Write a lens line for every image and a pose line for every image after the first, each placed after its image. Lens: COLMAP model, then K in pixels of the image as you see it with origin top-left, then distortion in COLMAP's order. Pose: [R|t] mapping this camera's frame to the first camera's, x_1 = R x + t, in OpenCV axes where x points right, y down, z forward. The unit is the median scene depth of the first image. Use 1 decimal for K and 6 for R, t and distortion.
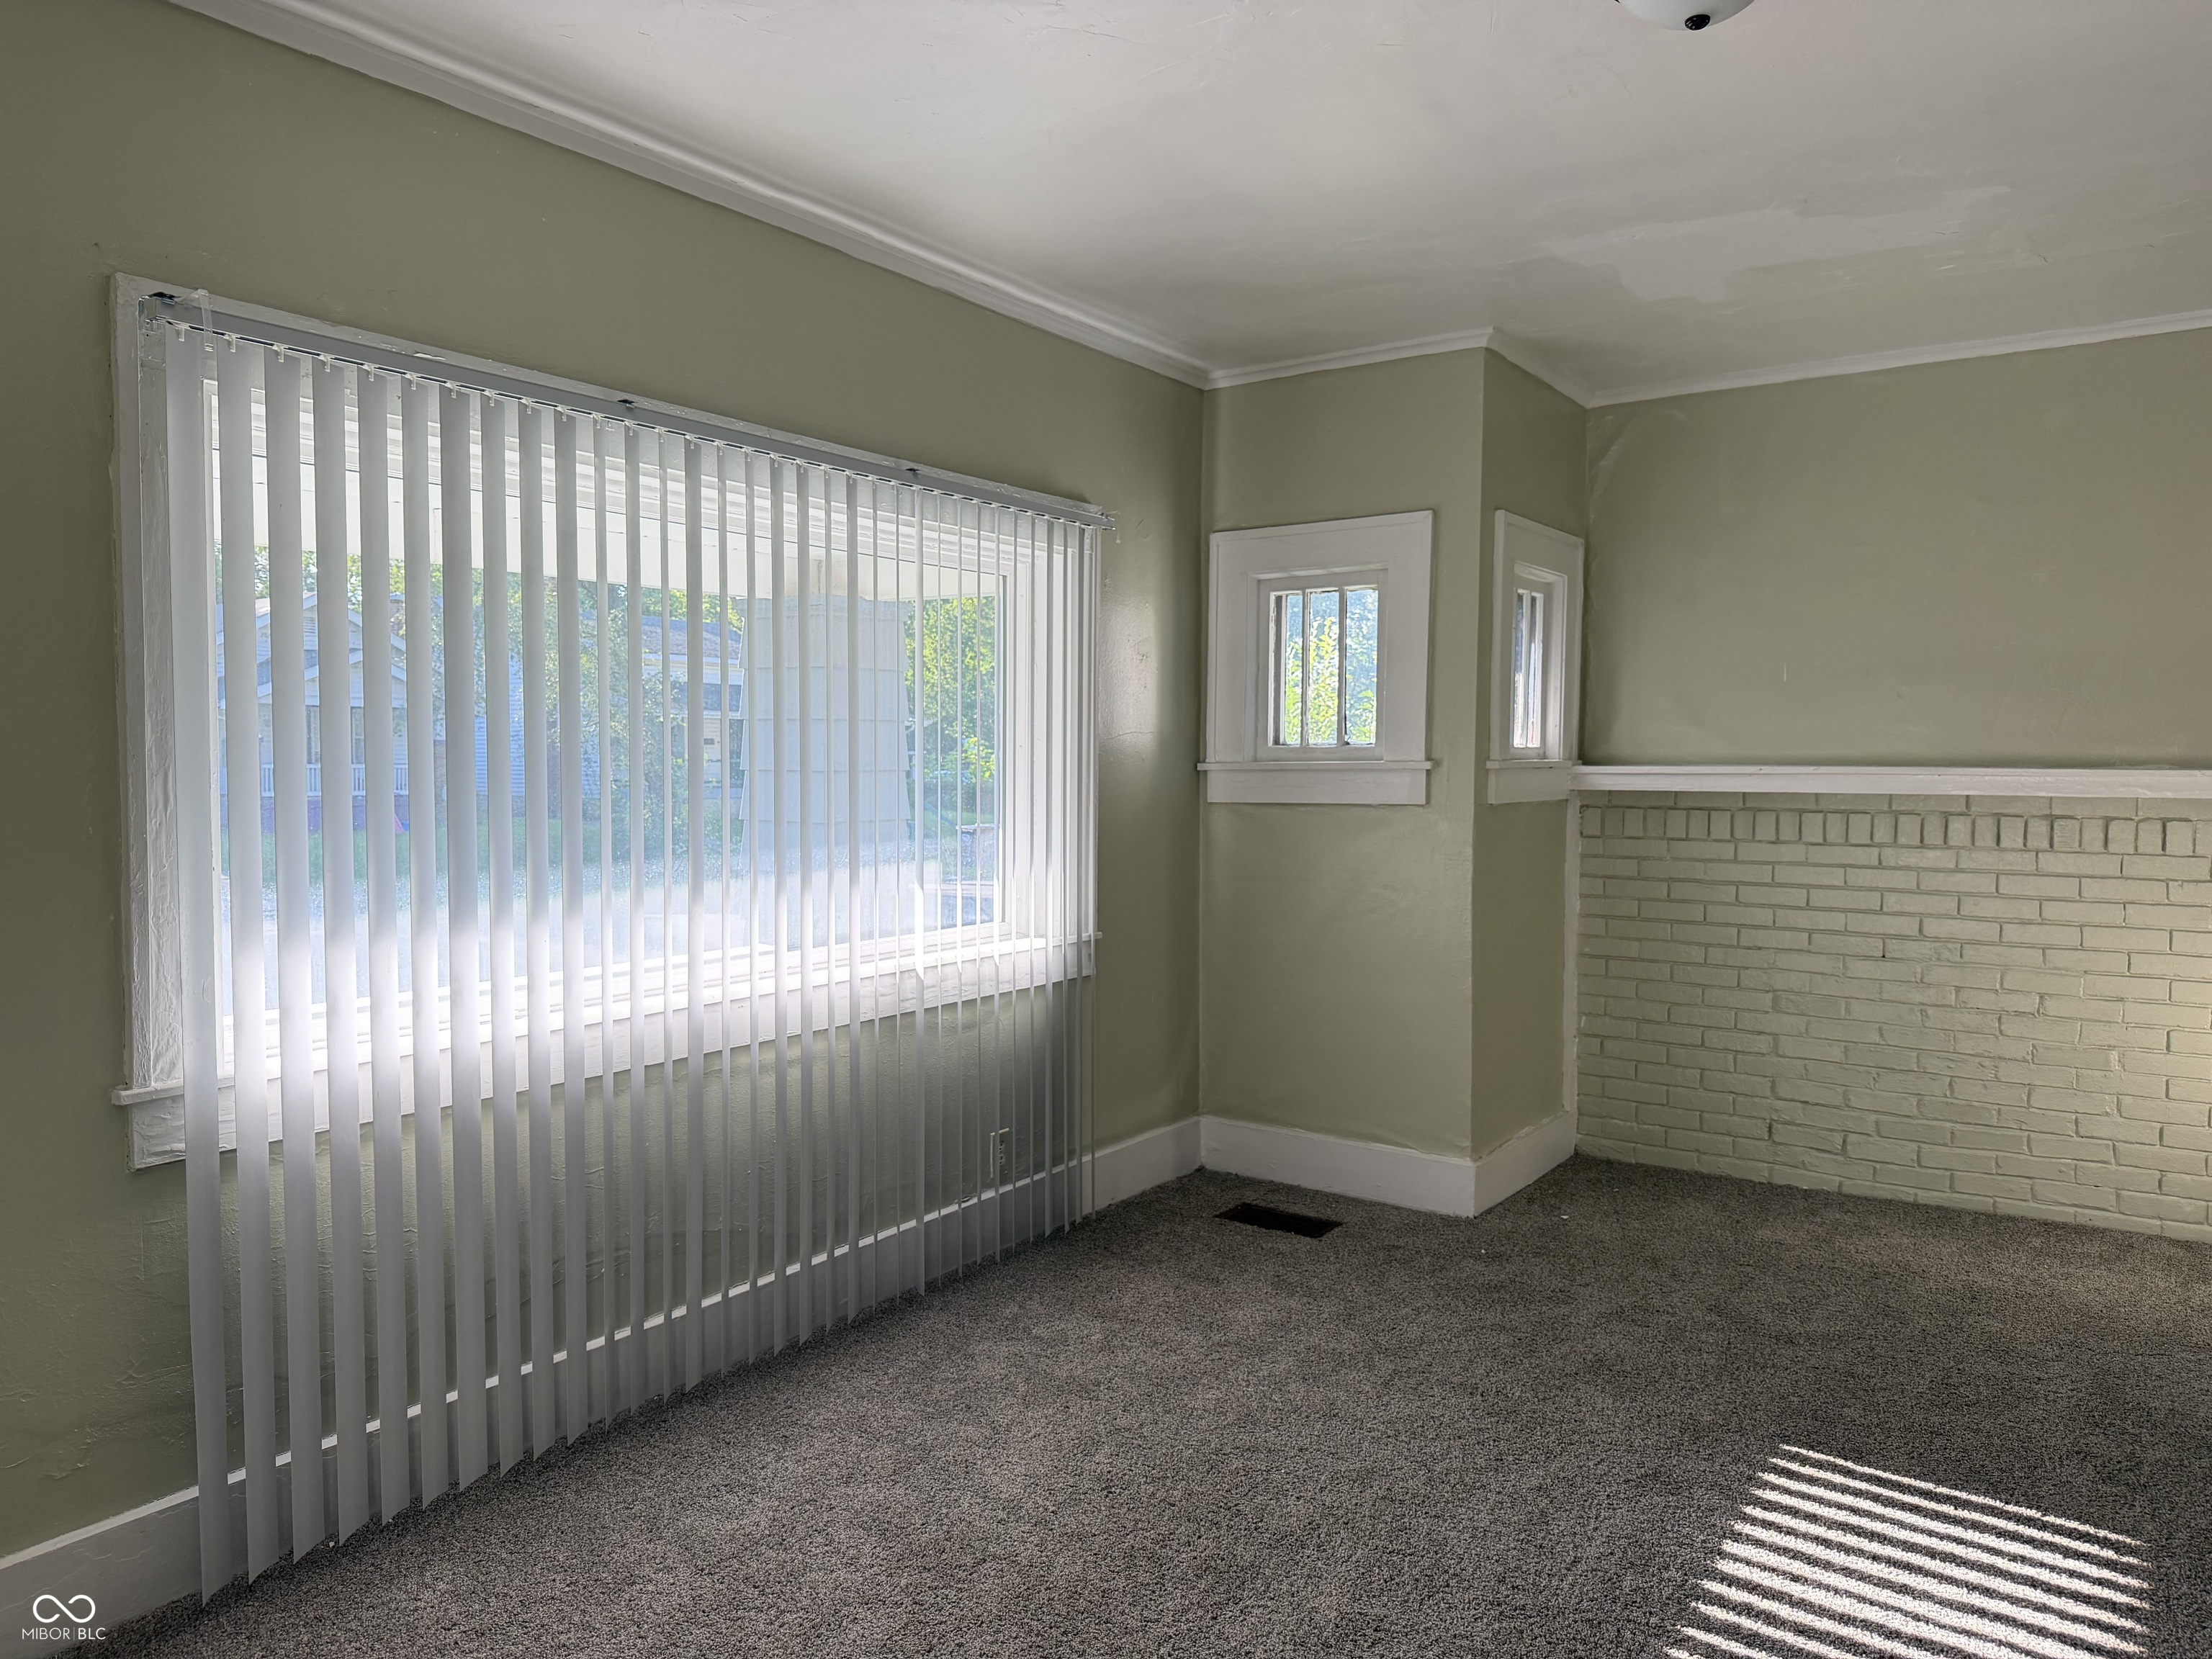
lens RADIAL K [[1546.7, 0, 1104.3], [0, 1546.7, 825.0], [0, 0, 1]] dist [0.080272, -0.080999]
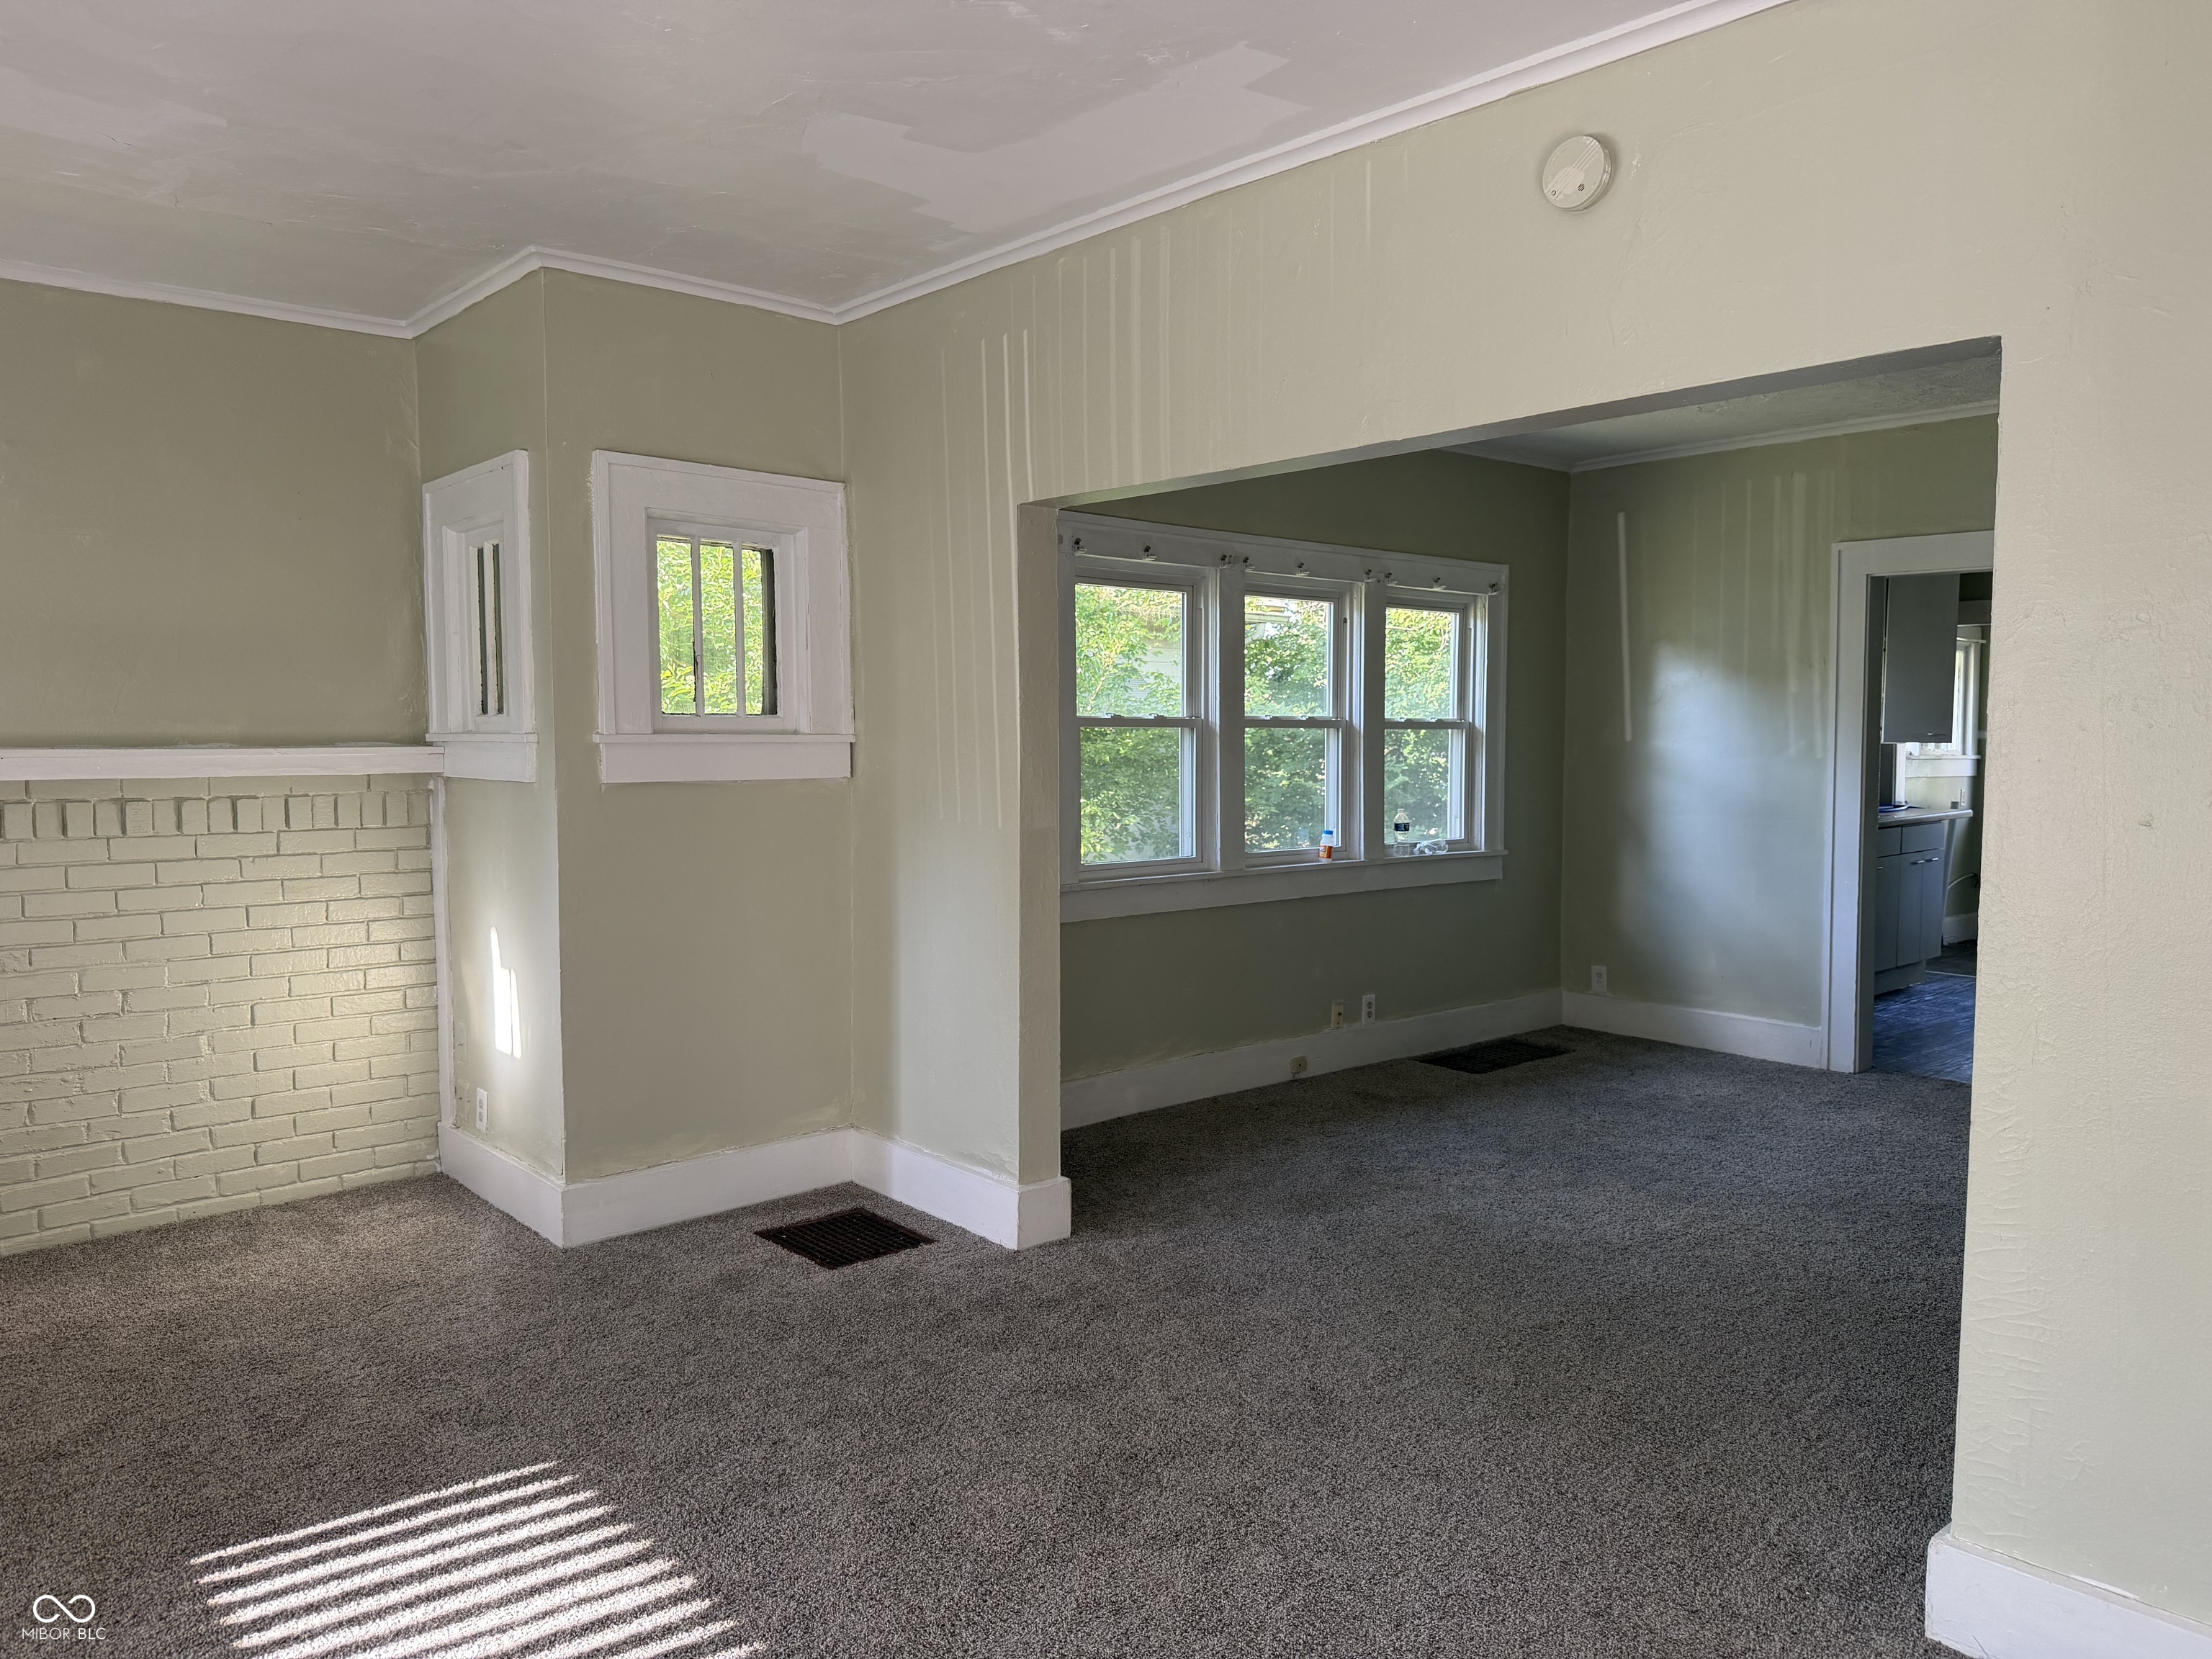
lens RADIAL K [[1546.7, 0, 1099.2], [0, 1546.7, 820.7], [0, 0, 1]] dist [0.080272, -0.080999]
pose [[0.251668, -0.057358, 0.966112, -0.161406], [0.045286, 0.997847, 0.047446, -0.011612], [-0.966754, 0.031811, 0.253724, 0.209614]]
